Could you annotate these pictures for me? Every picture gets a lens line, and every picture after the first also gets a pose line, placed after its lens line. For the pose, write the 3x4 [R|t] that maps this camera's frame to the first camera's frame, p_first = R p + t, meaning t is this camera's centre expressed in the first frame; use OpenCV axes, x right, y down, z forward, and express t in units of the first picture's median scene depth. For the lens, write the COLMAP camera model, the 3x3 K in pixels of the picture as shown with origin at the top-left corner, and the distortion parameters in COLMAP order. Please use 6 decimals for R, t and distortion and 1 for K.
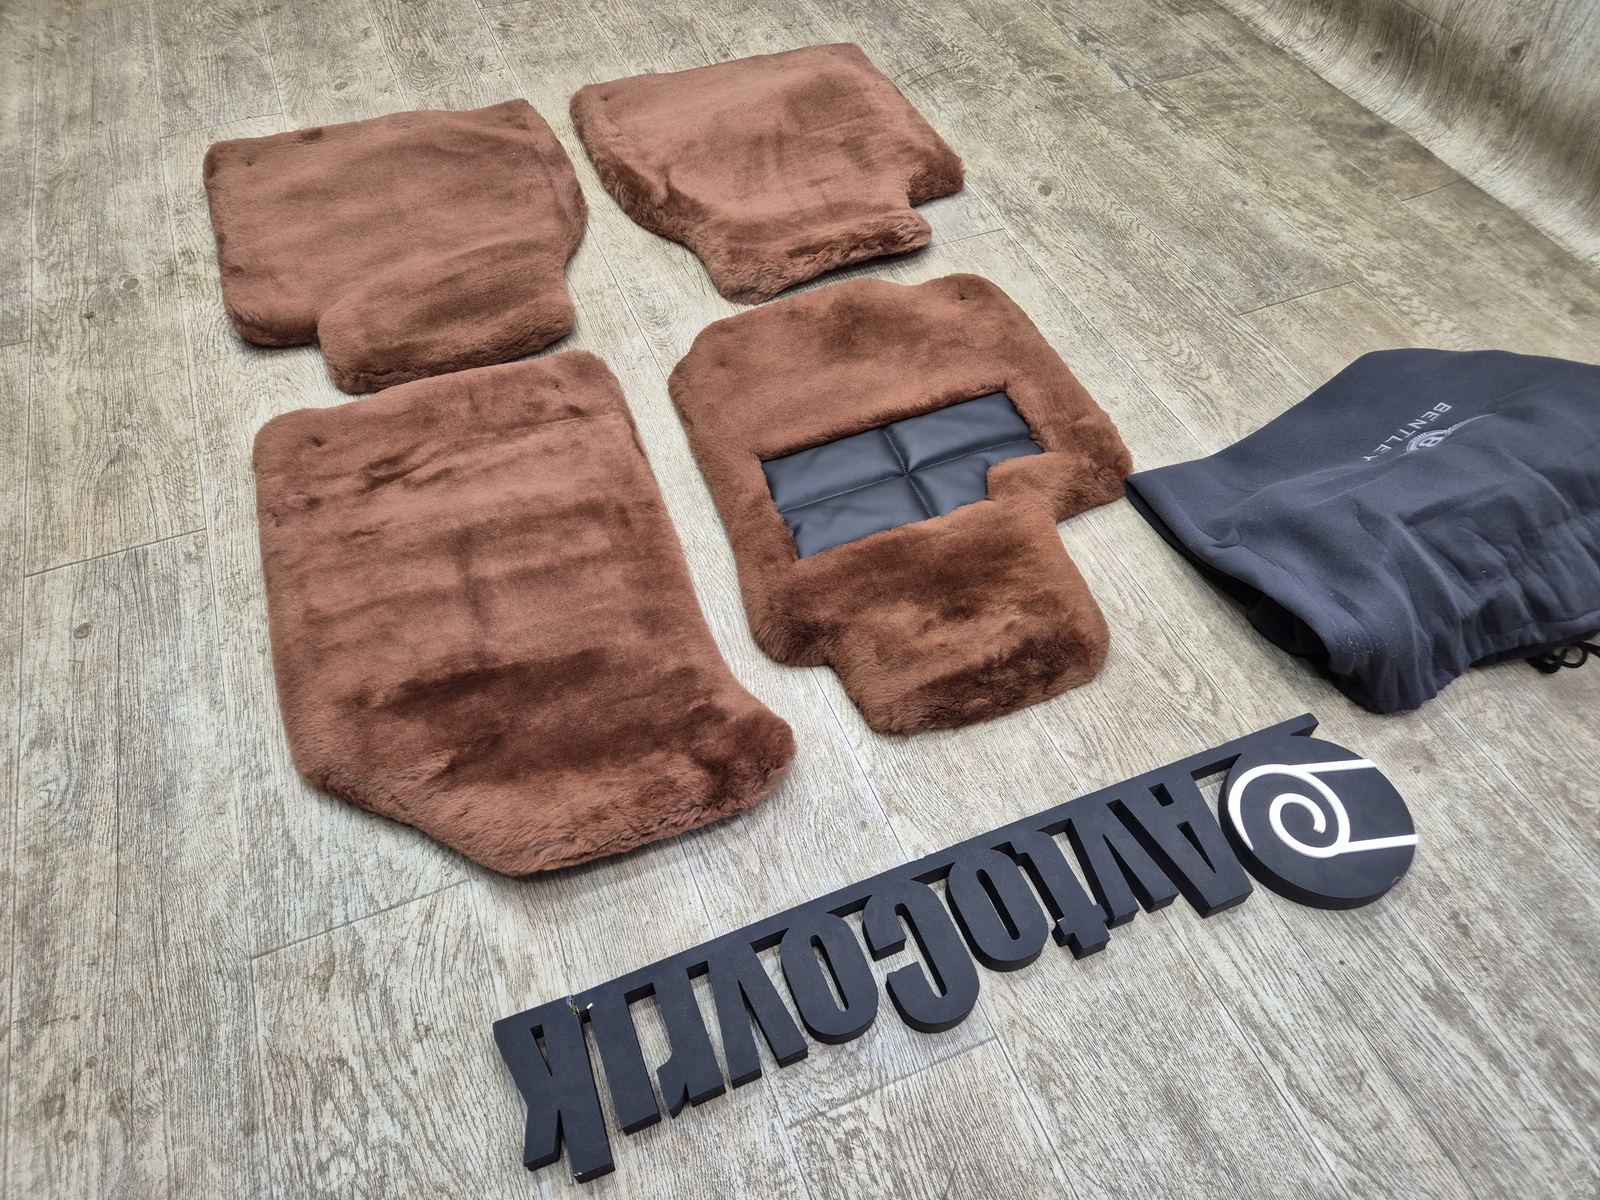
lens RADIAL K [[1064.8, 0, 793.4], [0, 1064.8, 617.3], [0, 0, 1]] dist [0.065741, -0.055385]
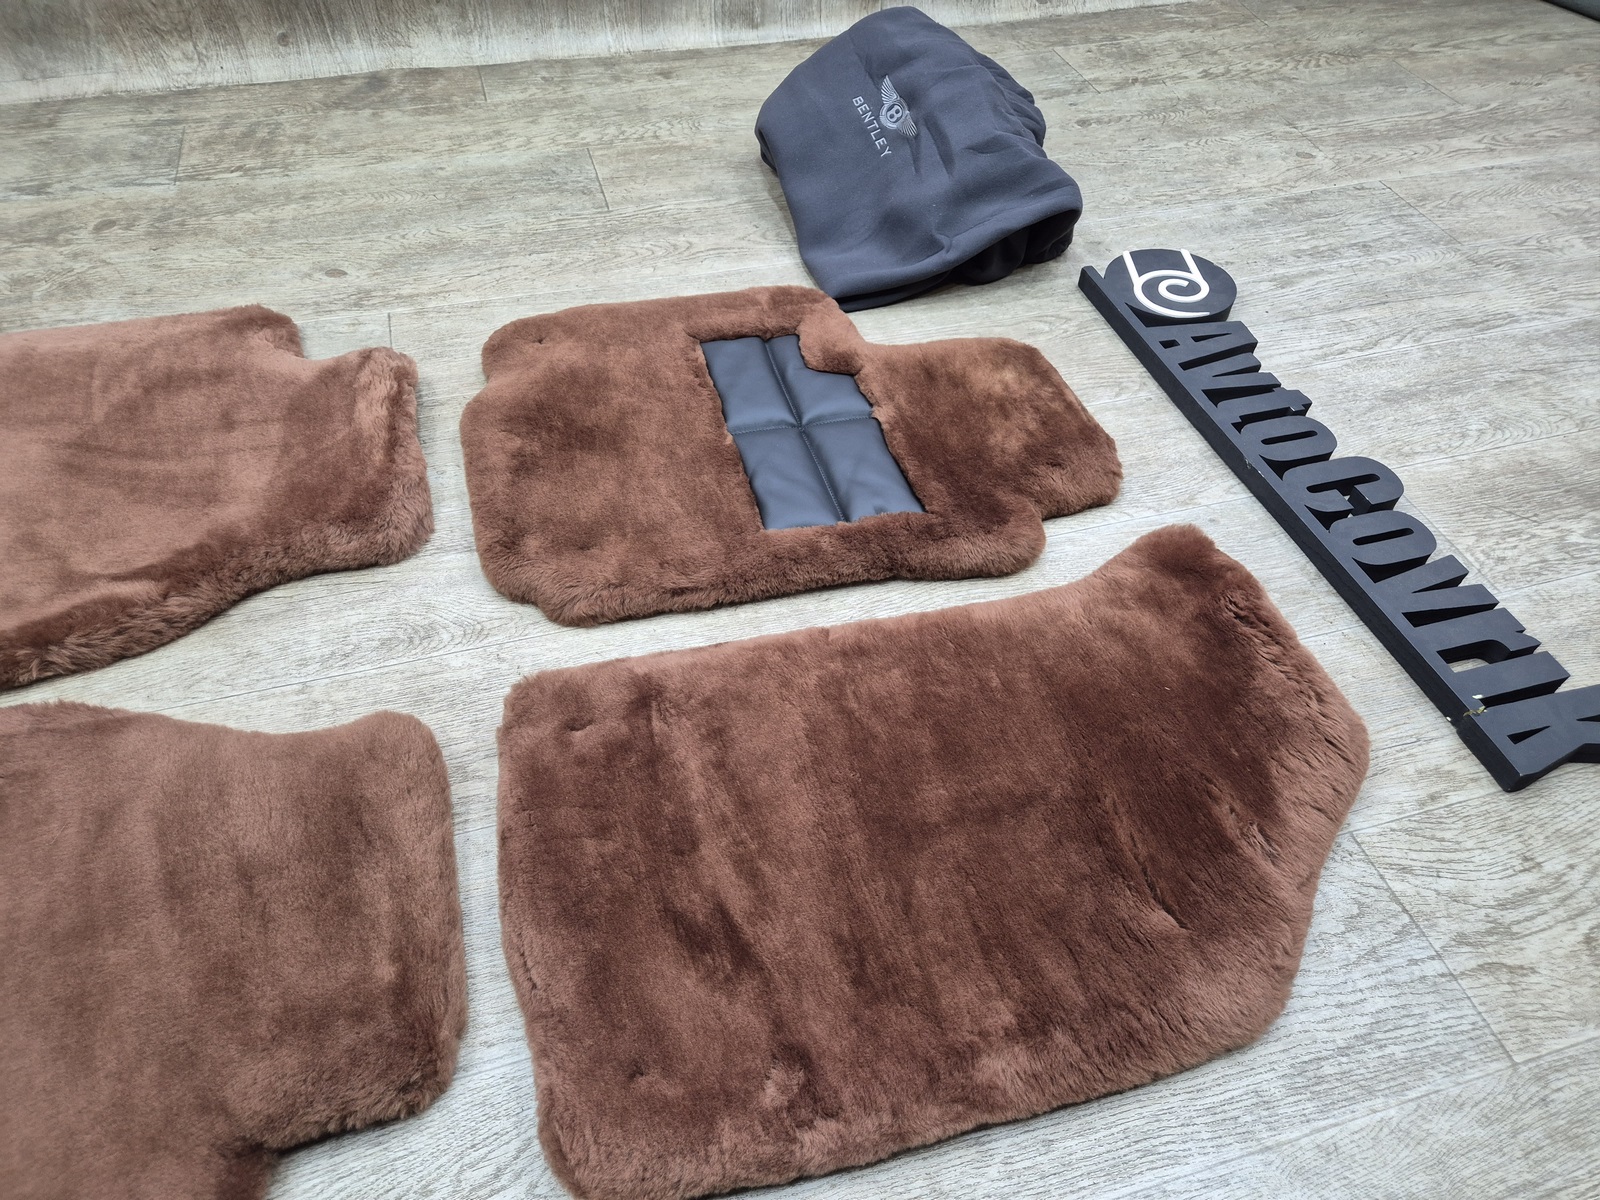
lens RADIAL K [[1065.7, 0, 803.3], [0, 1065.7, 606.7], [0, 0, 1]] dist [0.067068, -0.057666]
pose [[0.100126, -0.735221, 0.670391, -0.810648], [0.777274, 0.478424, 0.408601, -0.561493], [-0.621144, 0.480167, 0.619371, 0.640276]]
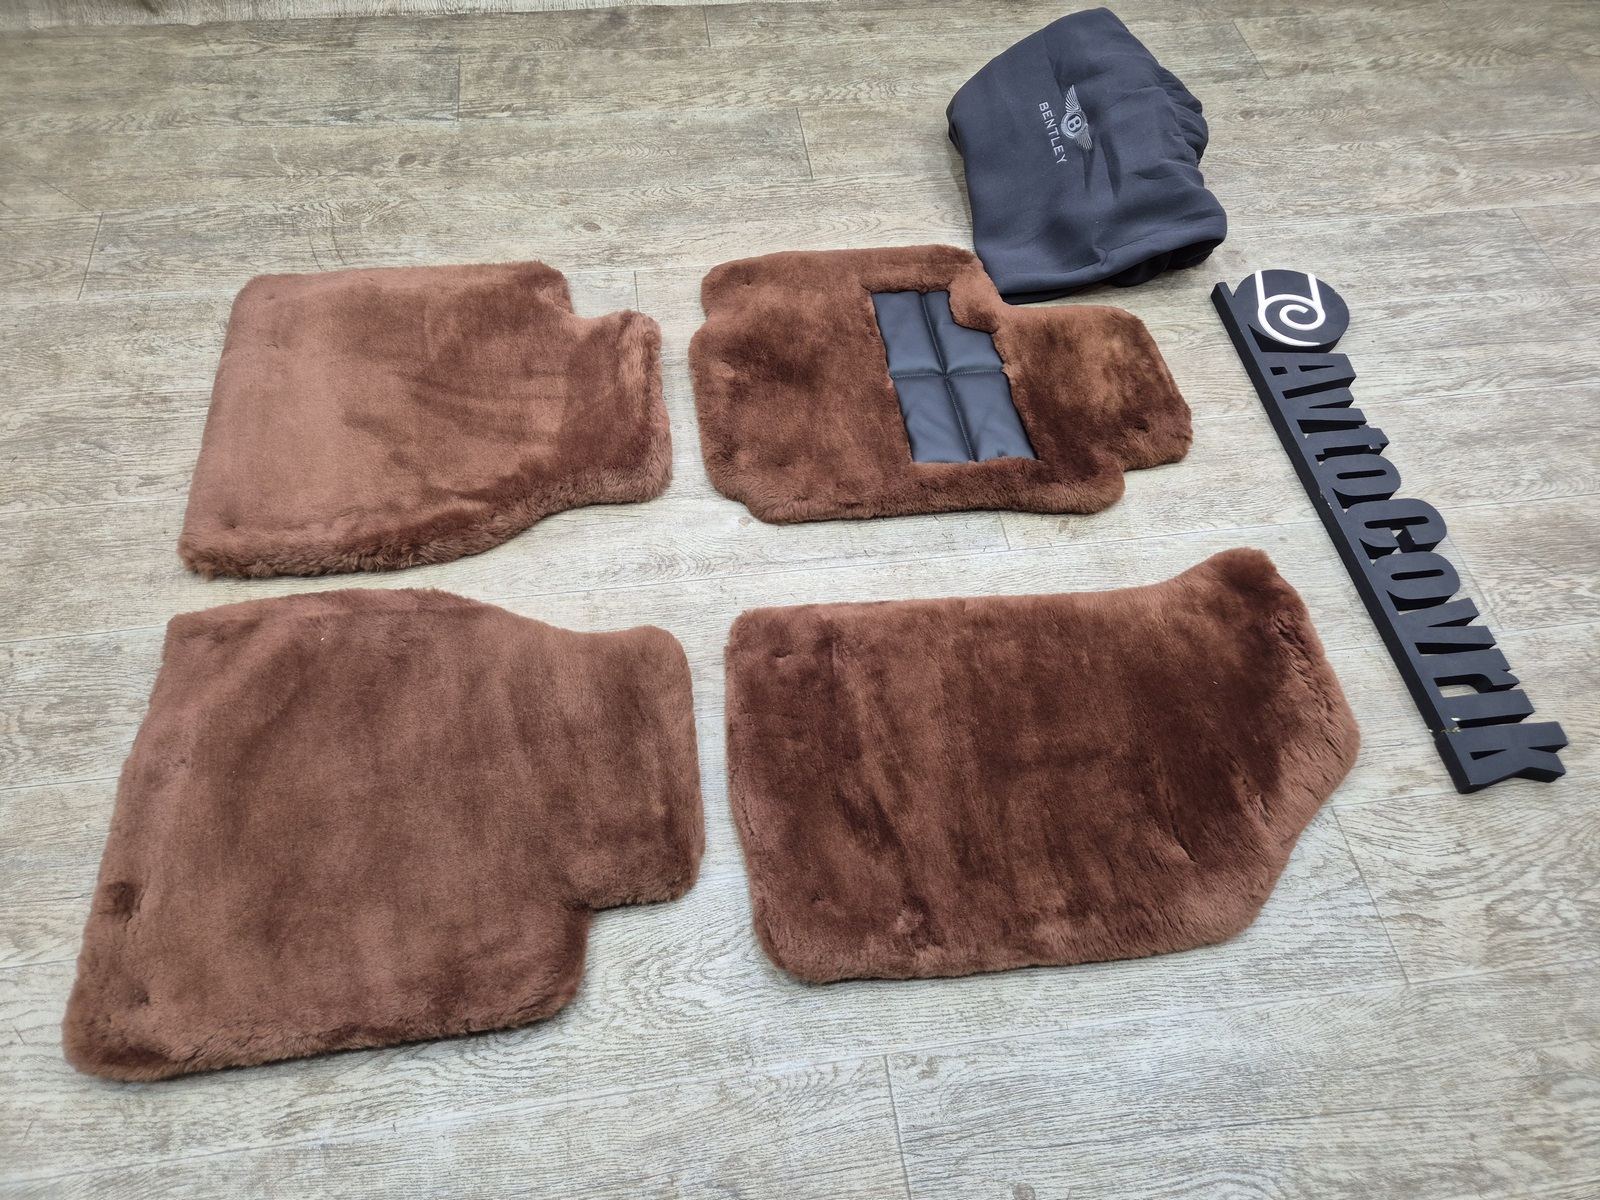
lens RADIAL K [[1044.7, 0, 785.2], [0, 1044.7, 593.6], [0, 0, 1]] dist [0.076464, -0.061836]
pose [[0.248220, -0.812174, 0.527978, -0.897091], [0.751706, 0.505270, 0.423841, -0.854103], [-0.611004, 0.291678, 0.735934, 0.423624]]
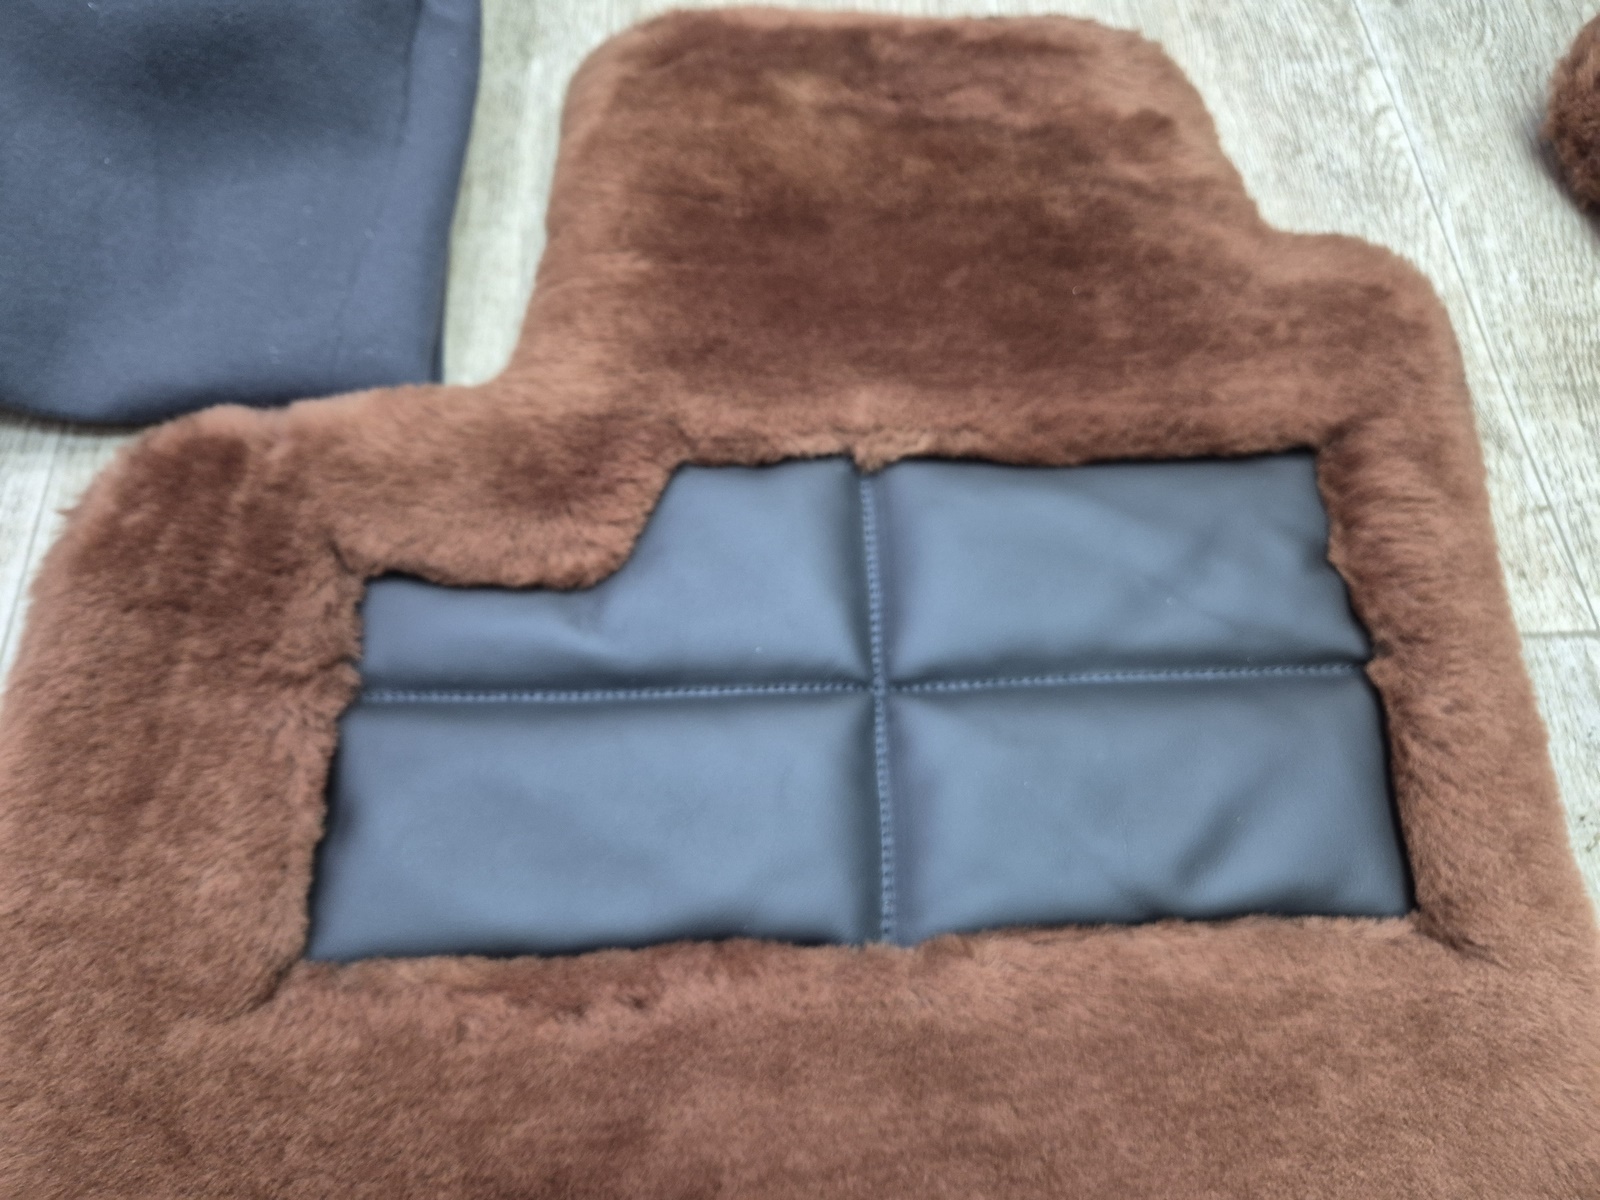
lens RADIAL K [[1092.6, 0, 780.9], [0, 1092.6, 600.1], [0, 0, 1]] dist [0.023999, -0.026416]
pose [[-0.939823, -0.335058, 0.066857, 0.229259], [0.212518, -0.420057, 0.882263, -0.513748], [-0.267525, 0.843379, 0.465985, 1.118438]]
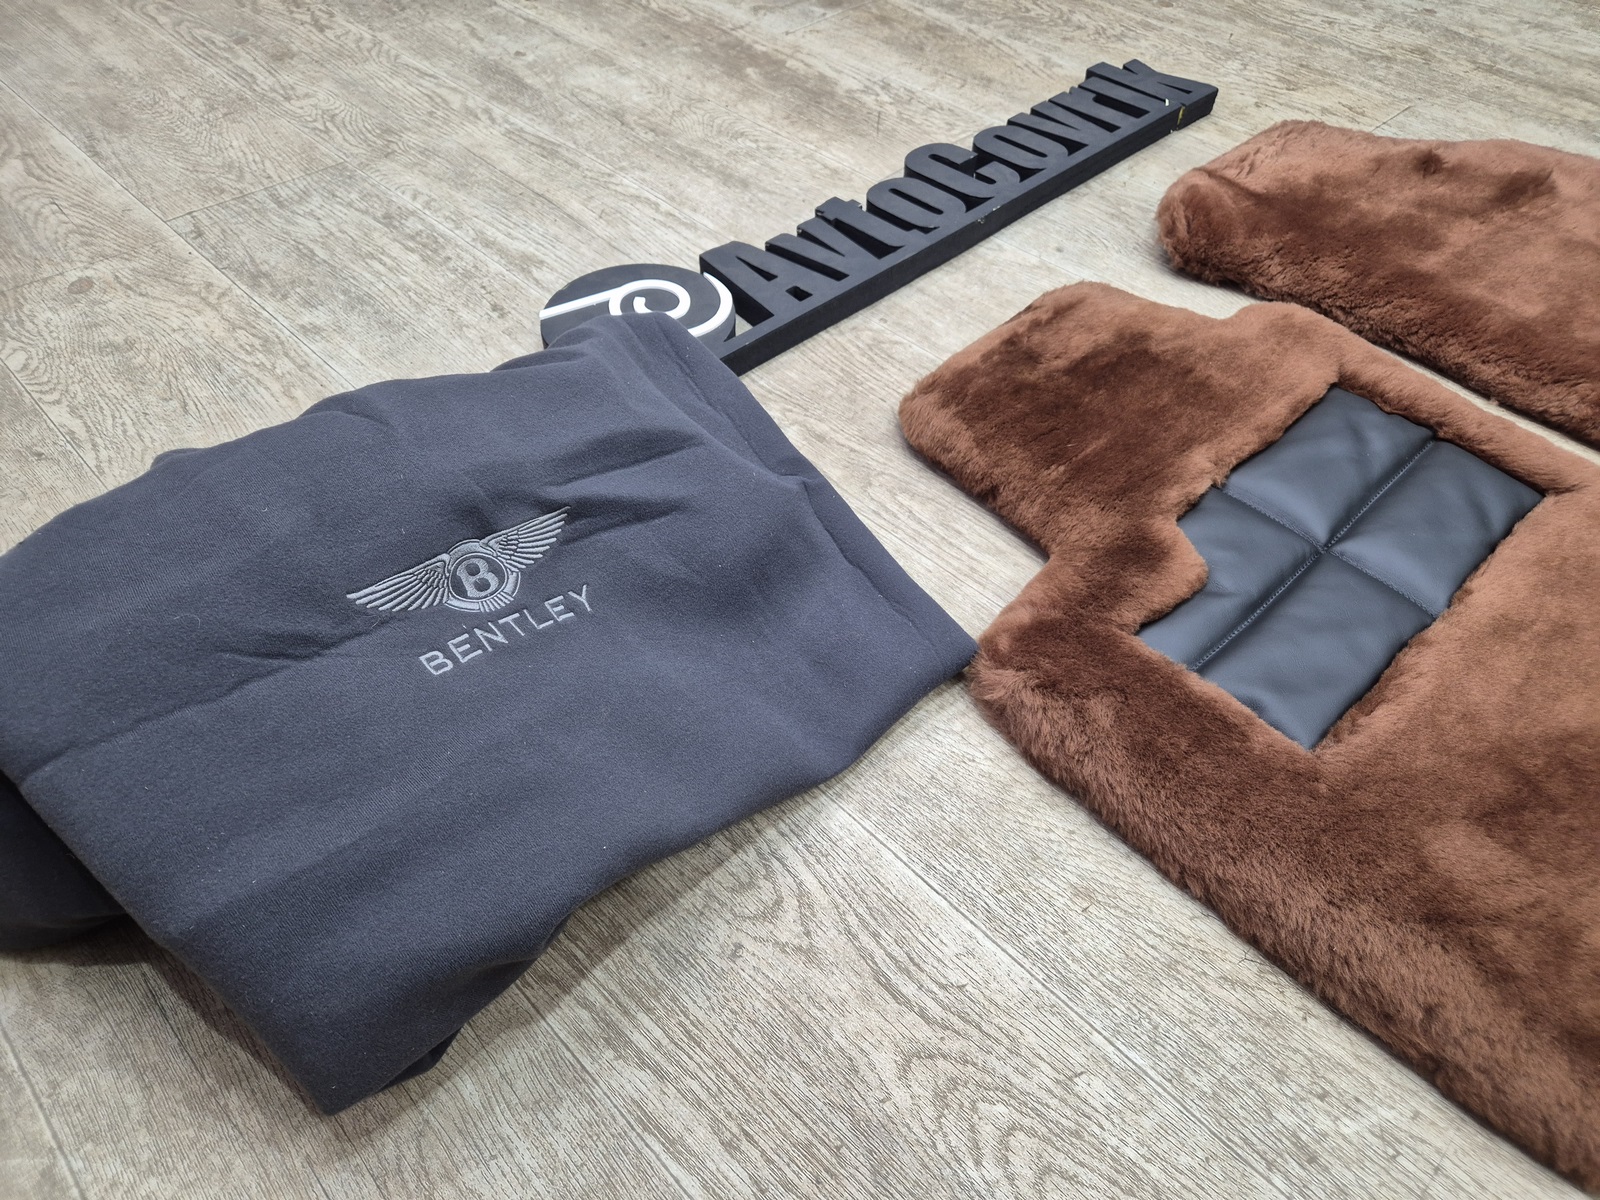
lens RADIAL K [[1065.7, 0, 803.3], [0, 1065.7, 606.7], [0, 0, 1]] dist [0.067068, -0.057666]
pose [[-0.926331, 0.278751, -0.253395, 0.665771], [-0.301035, -0.143367, 0.942774, -0.768309], [0.226471, 0.949602, 0.216720, 1.081049]]
